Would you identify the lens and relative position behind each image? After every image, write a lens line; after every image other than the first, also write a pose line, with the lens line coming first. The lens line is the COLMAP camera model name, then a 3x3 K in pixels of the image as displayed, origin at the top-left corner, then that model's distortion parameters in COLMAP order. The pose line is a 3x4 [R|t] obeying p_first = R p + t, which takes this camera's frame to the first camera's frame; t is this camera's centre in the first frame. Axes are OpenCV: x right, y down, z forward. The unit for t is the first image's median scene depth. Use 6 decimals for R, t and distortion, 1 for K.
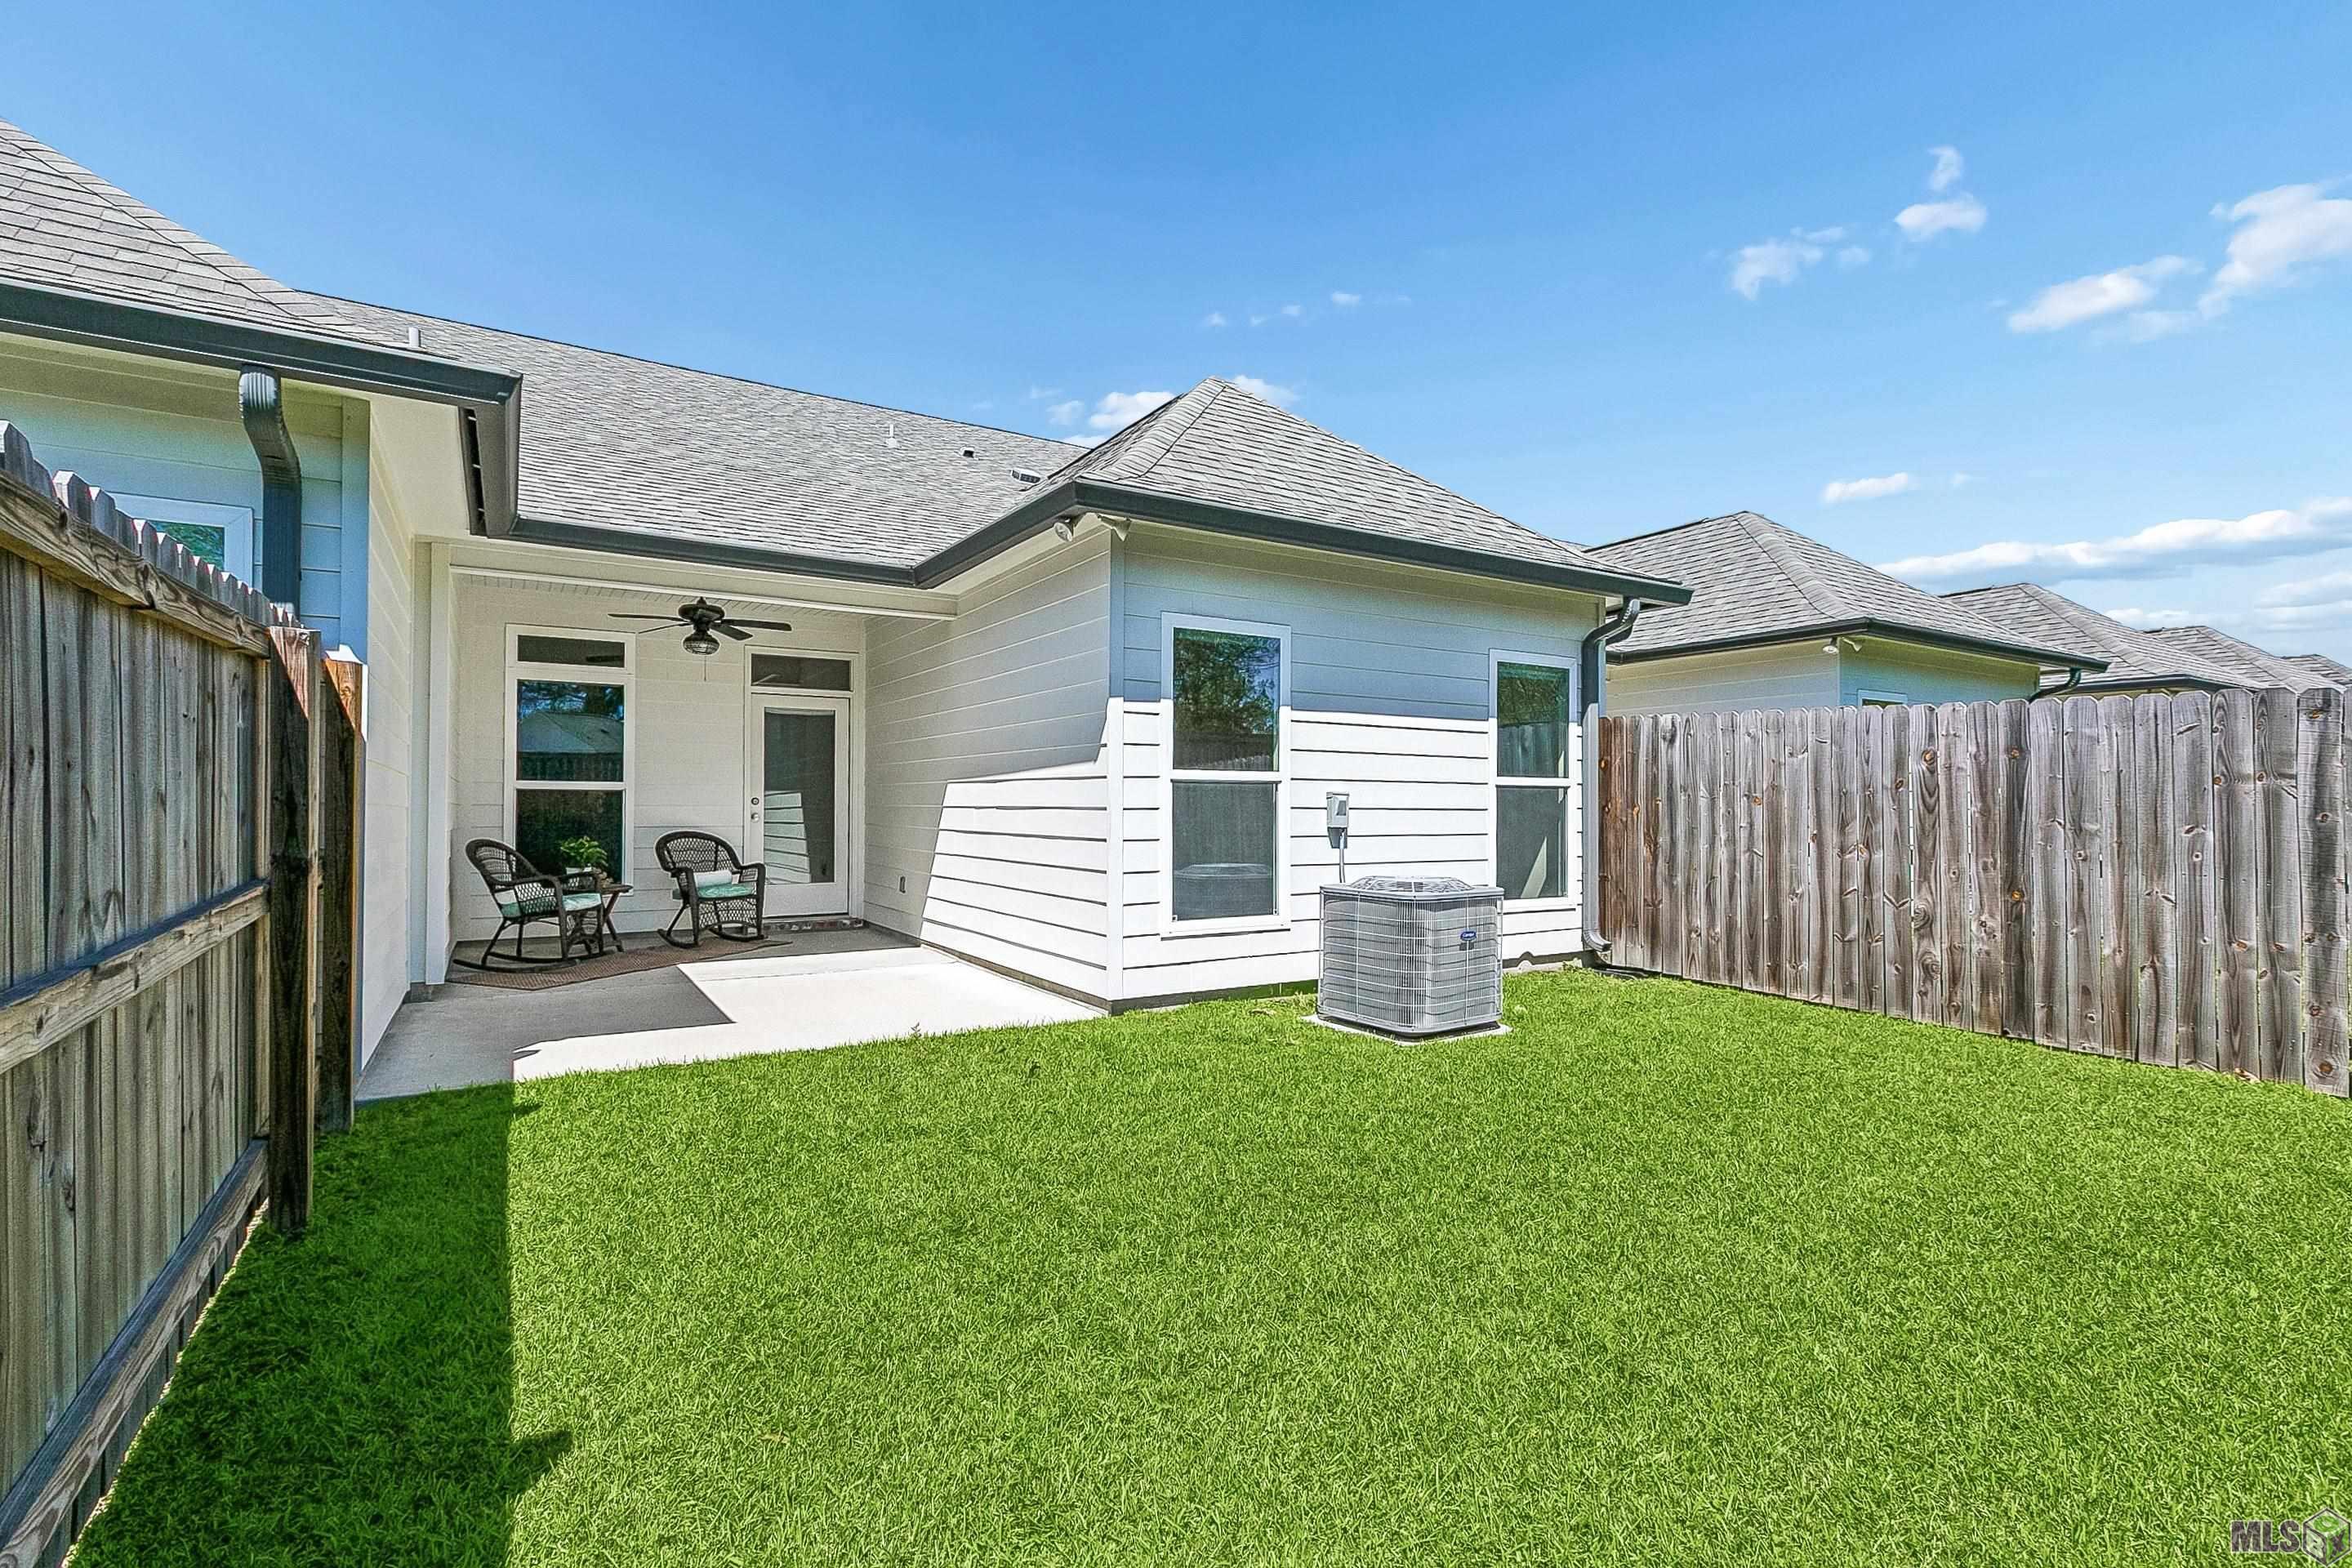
lens RADIAL K [[1082.8, 0, 1174.4], [0, 1082.8, 777.7], [0, 0, 1]] dist [0.000121, 0.000010]
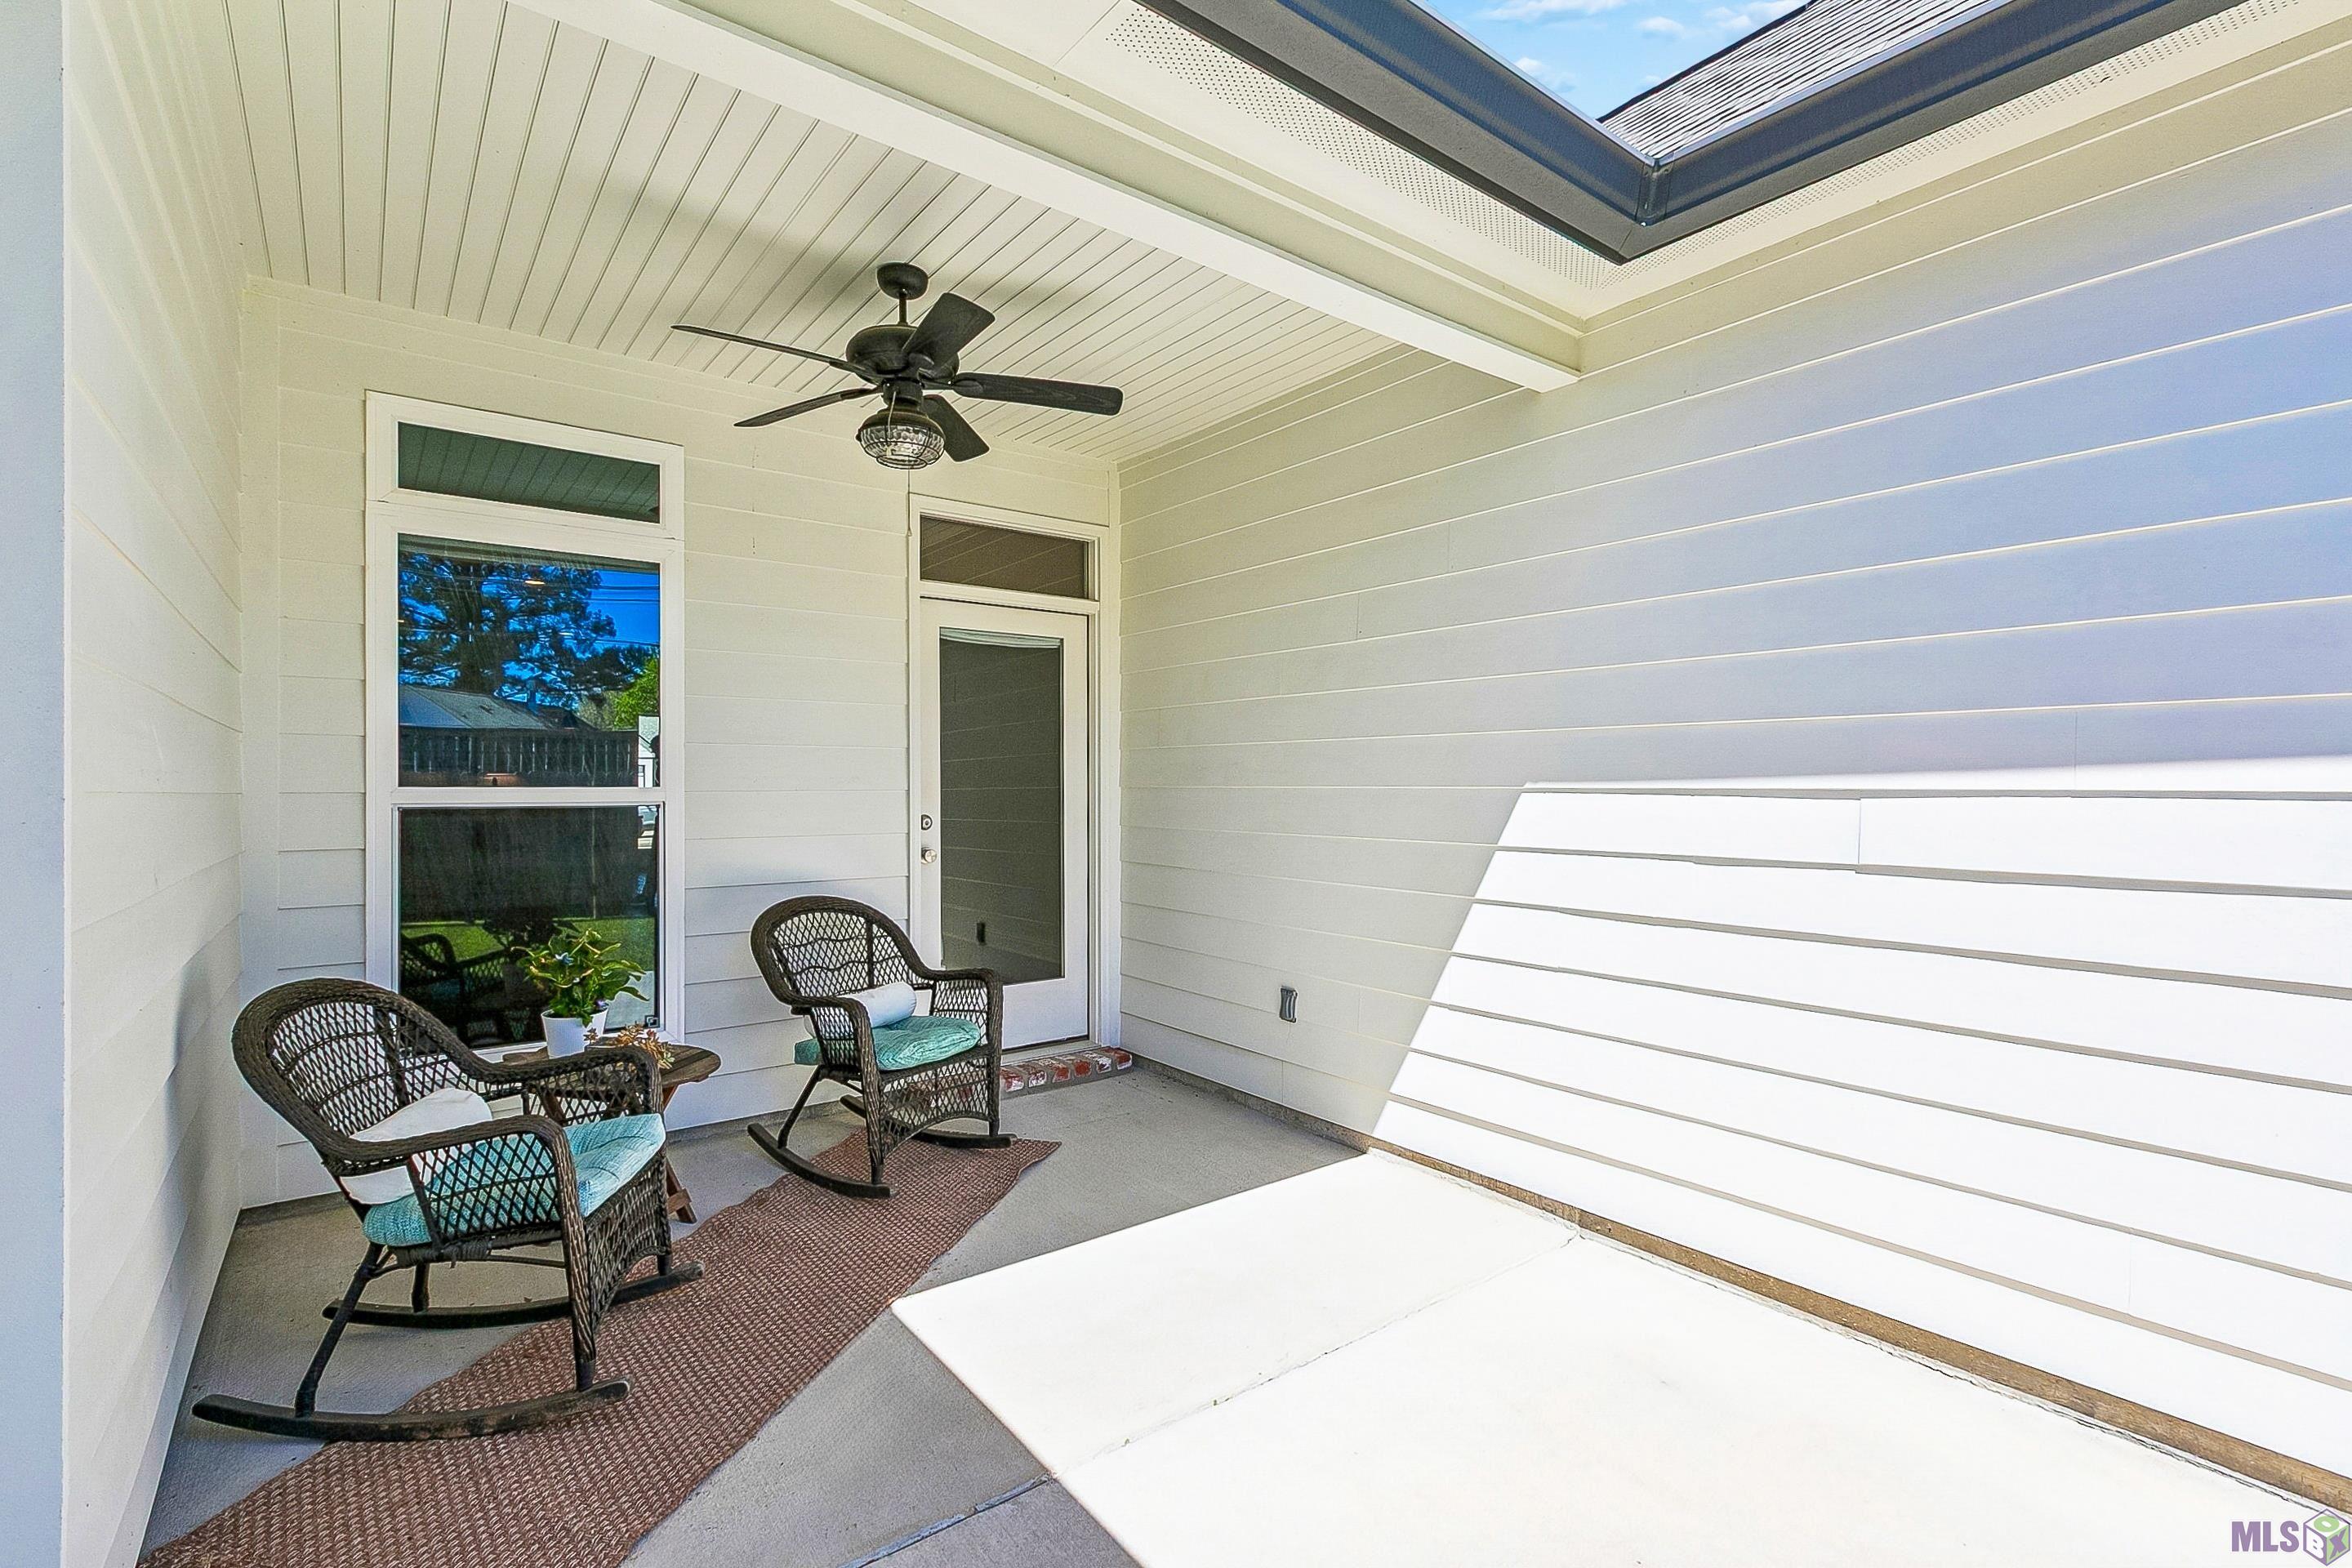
lens RADIAL K [[1065.5, 0, 1184.8], [0, 1065.5, 770.4], [0, 0, 1]] dist [0.000152, -0.000291]
pose [[0.994745, -0.004024, 0.102302, -0.356134], [0.002578, 0.999895, 0.014265, -0.008697], [-0.102349, -0.013926, 0.994651, 0.574571]]
